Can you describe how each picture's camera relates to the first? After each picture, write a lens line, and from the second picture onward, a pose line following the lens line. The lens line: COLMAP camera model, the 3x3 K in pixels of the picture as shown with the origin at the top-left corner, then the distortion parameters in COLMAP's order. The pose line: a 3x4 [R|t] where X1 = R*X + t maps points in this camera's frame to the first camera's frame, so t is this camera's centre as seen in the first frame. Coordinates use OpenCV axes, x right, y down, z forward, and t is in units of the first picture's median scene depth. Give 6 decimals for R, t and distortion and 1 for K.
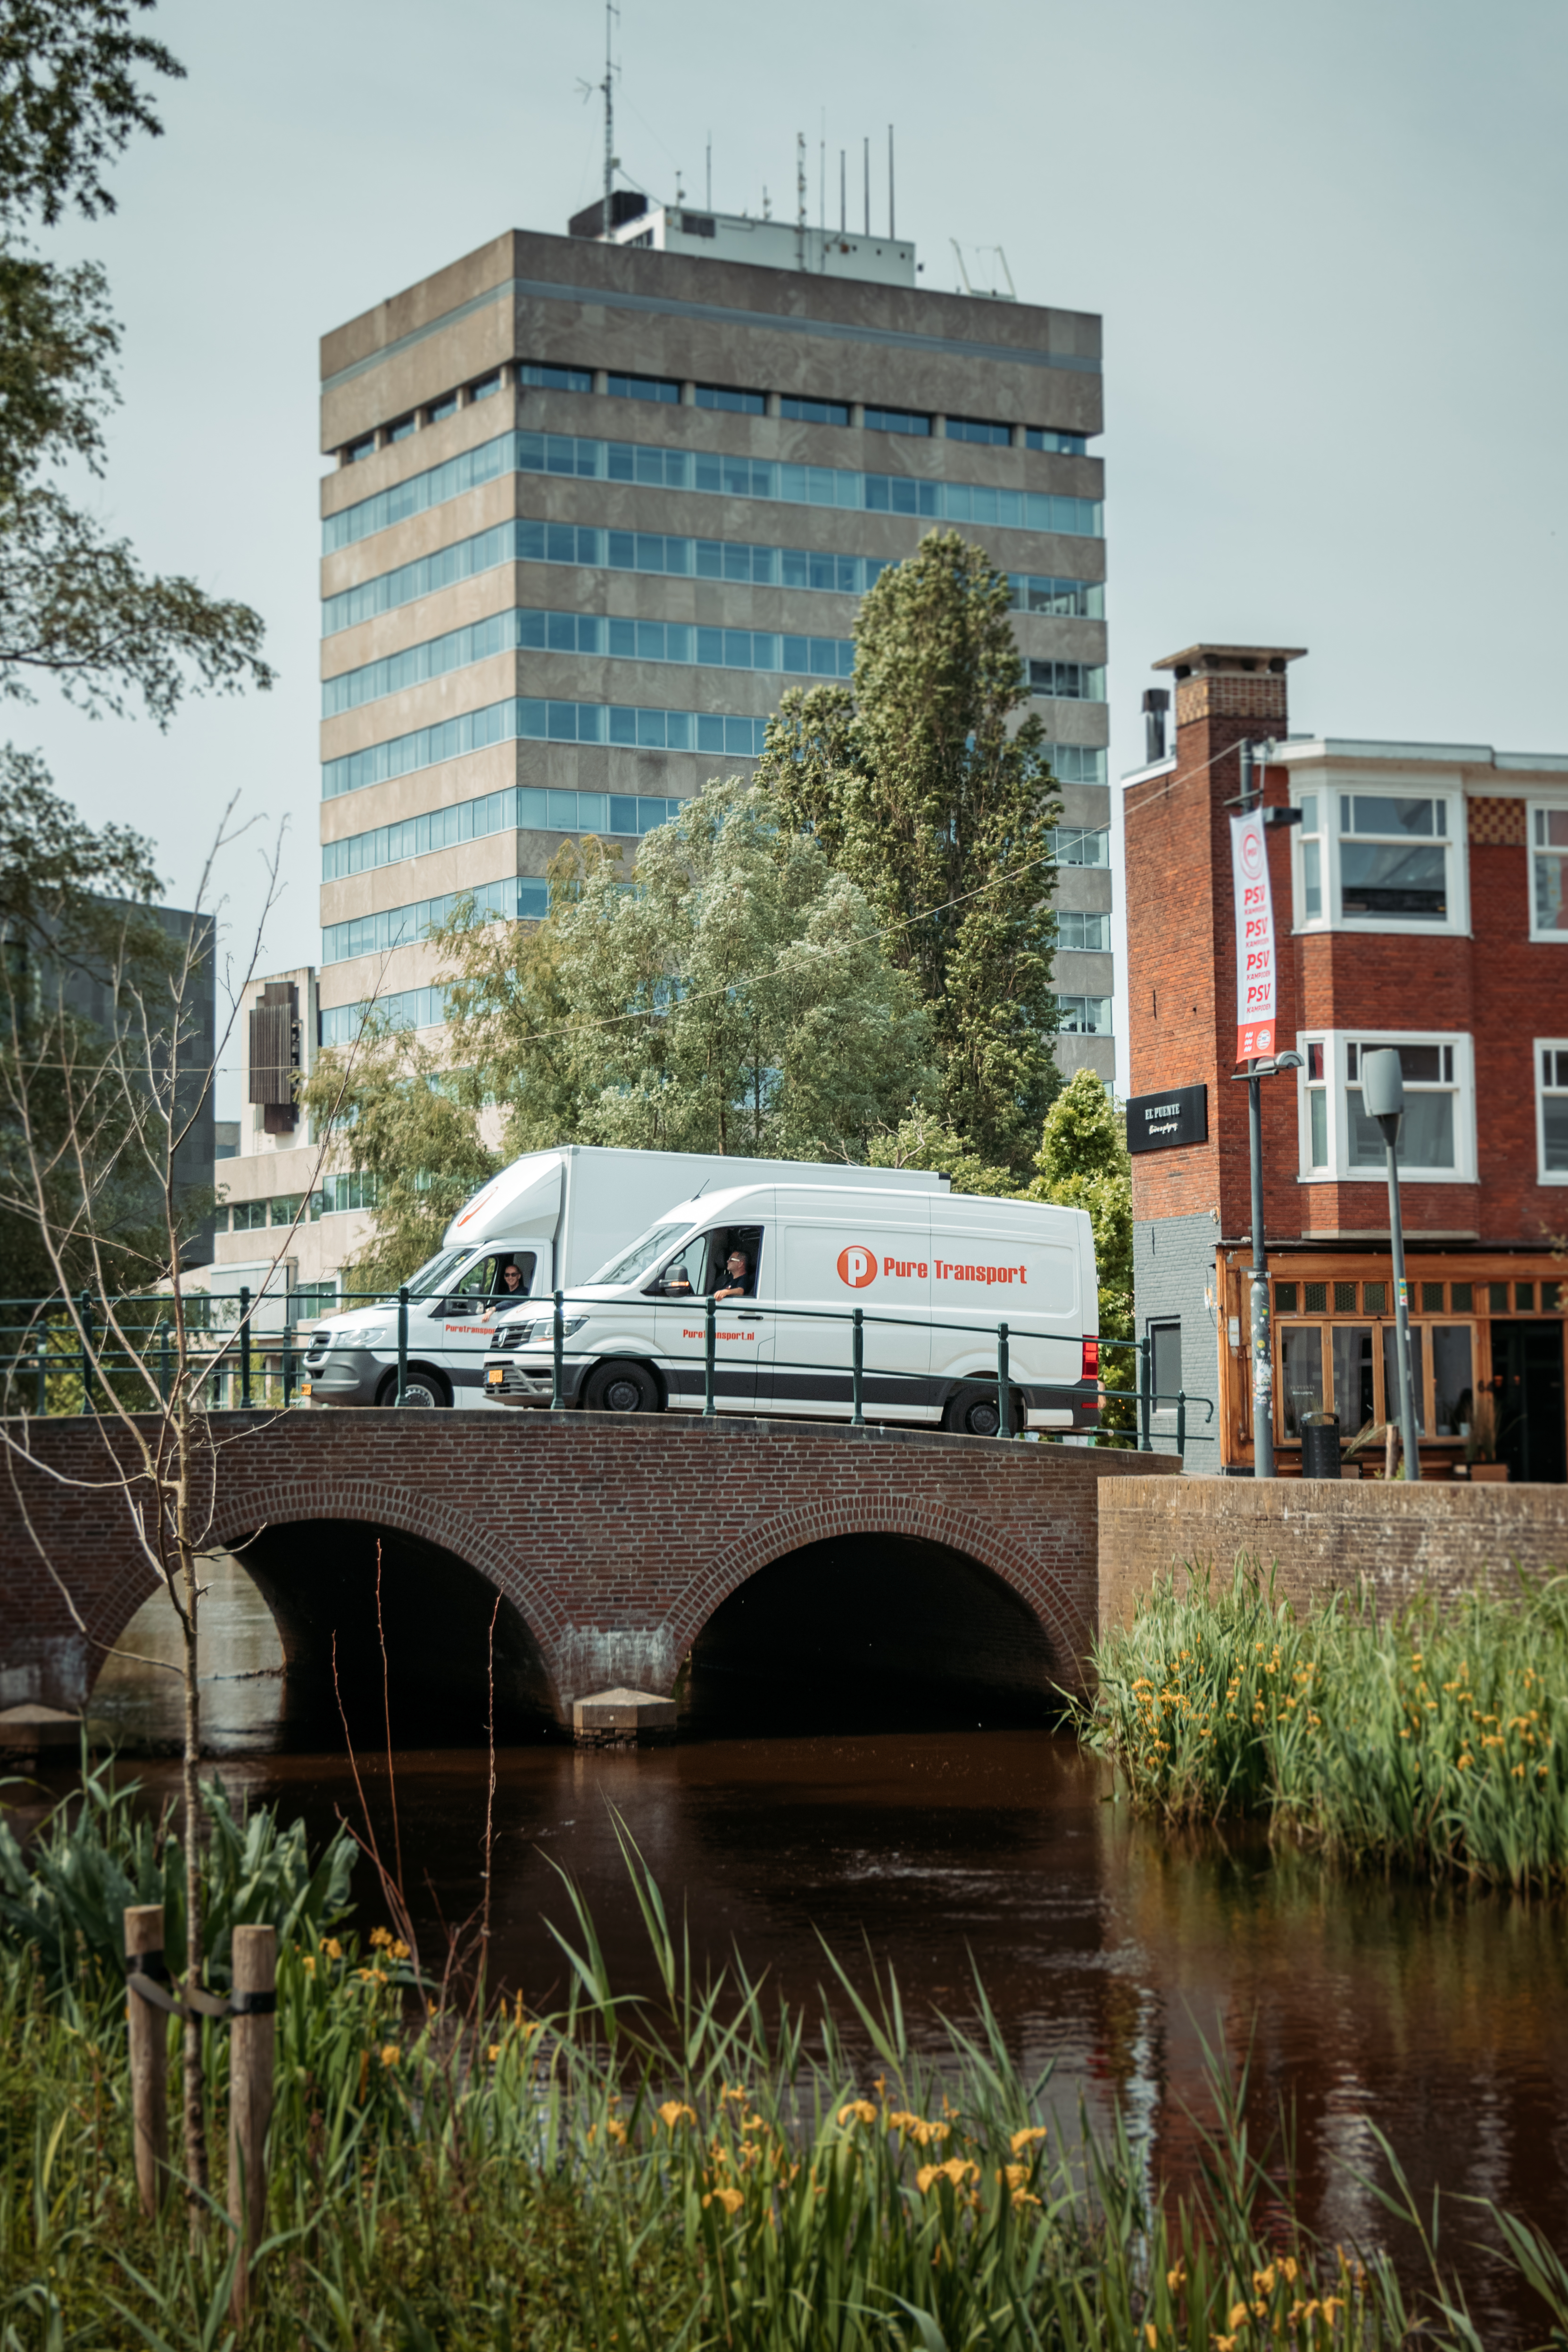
lens RADIAL K [[4566.5, 0, 783.9], [0, 4566.5, 1173.3], [0, 0, 1]] dist [0.193954, 0.000000]
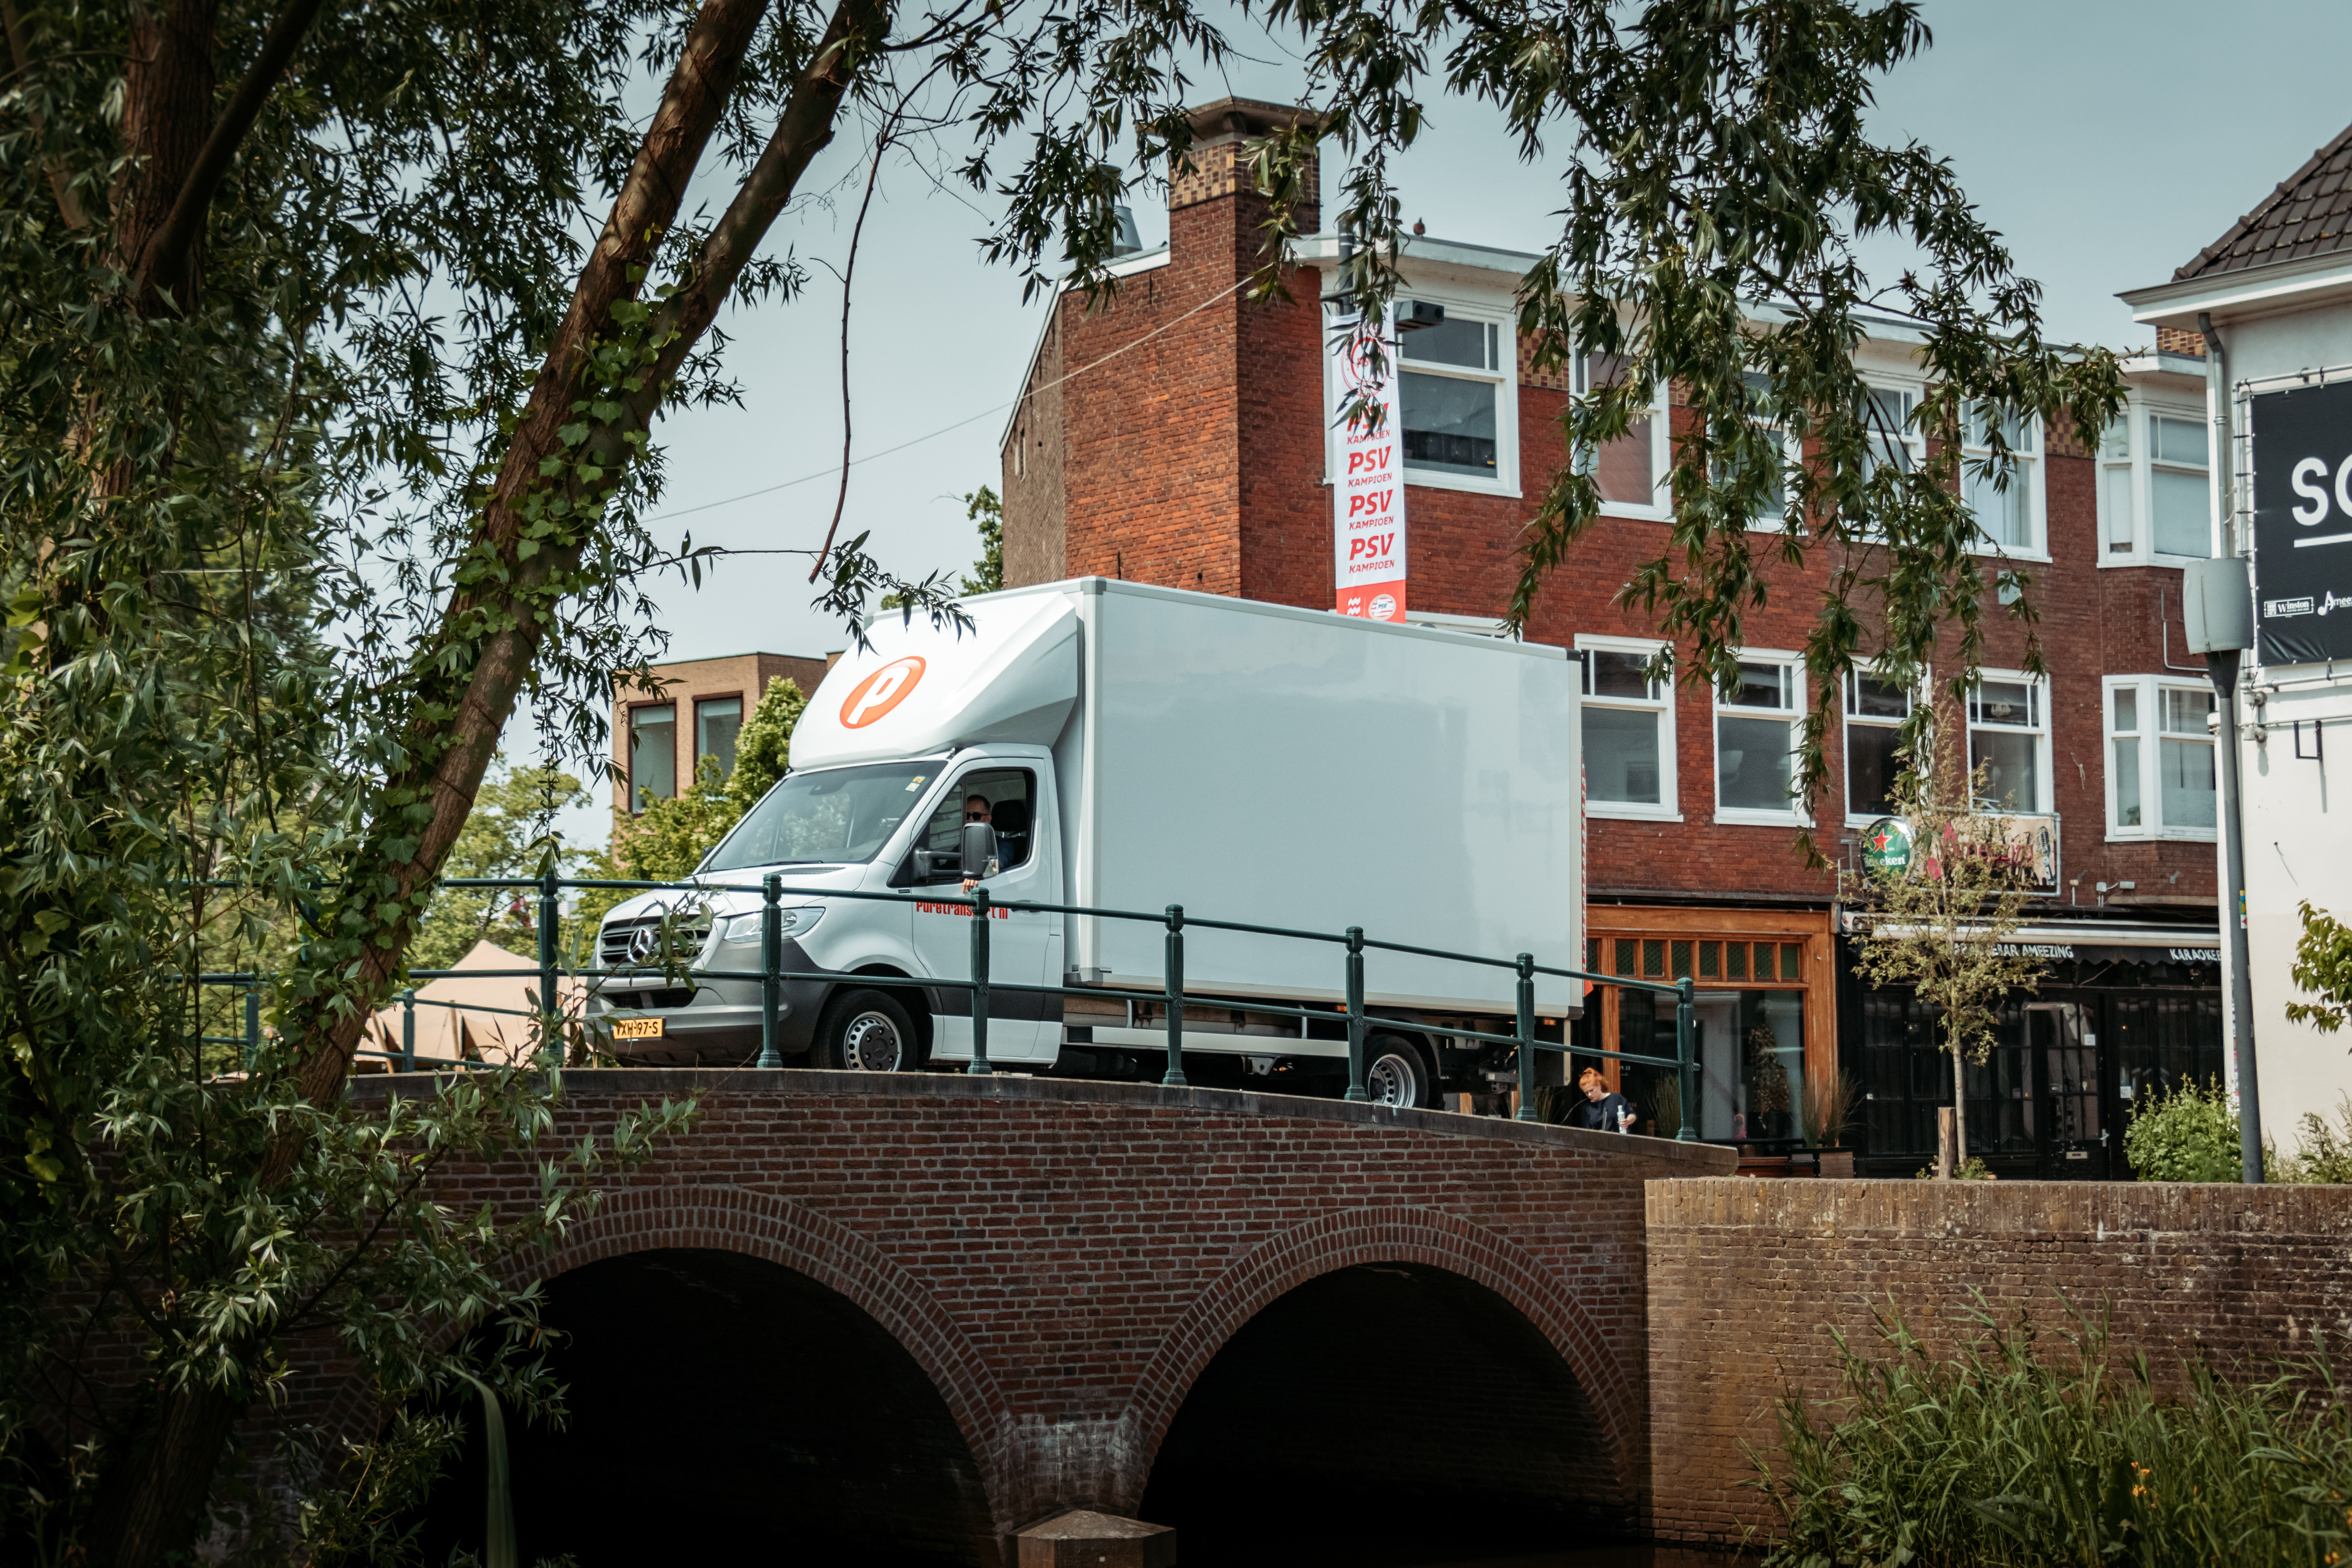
lens RADIAL K [[4566.4, 0, 1176.0], [0, 4566.4, 787.6], [0, 0, 1]] dist [0.193954, 0.000000]
pose [[0.934052, 0.027644, 0.356065, -0.250623], [-0.019072, 0.999438, -0.027565, 0.028263], [-0.356627, 0.018956, 0.934055, 0.385812]]
